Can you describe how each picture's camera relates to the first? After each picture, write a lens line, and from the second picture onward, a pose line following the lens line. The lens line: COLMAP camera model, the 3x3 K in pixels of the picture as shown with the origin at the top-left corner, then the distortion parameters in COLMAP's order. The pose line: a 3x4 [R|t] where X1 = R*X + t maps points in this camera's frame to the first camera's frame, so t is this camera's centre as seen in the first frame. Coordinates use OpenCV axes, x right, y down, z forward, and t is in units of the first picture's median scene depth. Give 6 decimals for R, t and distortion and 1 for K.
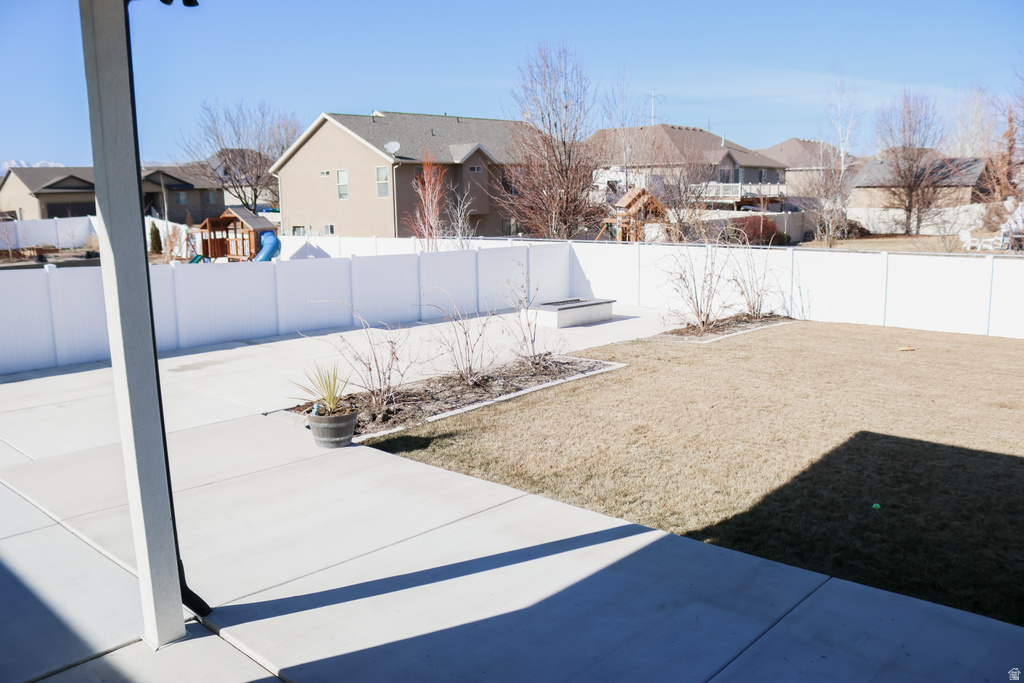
lens RADIAL K [[817.9, 0, 512.0], [0, 817.9, 341.5], [0, 0, 1]] dist [-0.144589, 0.087237]
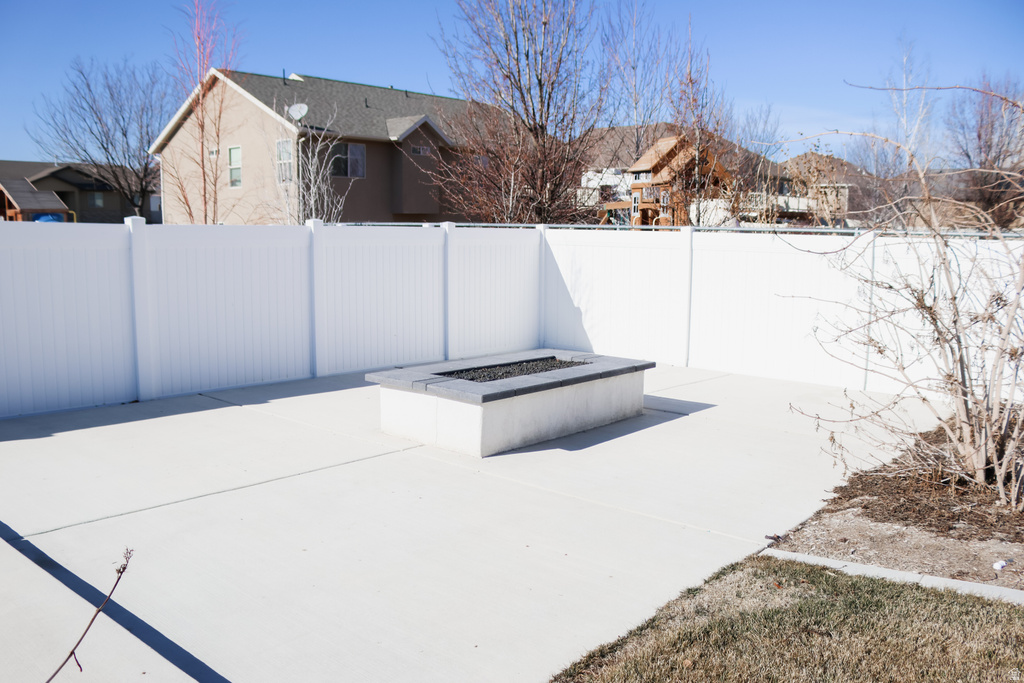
lens RADIAL K [[817.9, 0, 512.0], [0, 817.9, 341.5], [0, 0, 1]] dist [-0.144589, 0.087237]
pose [[0.999449, 0.025234, 0.021560, 0.027229], [-0.024494, 0.999125, -0.033903, -0.022786], [-0.022397, 0.033356, 0.999193, 0.312201]]
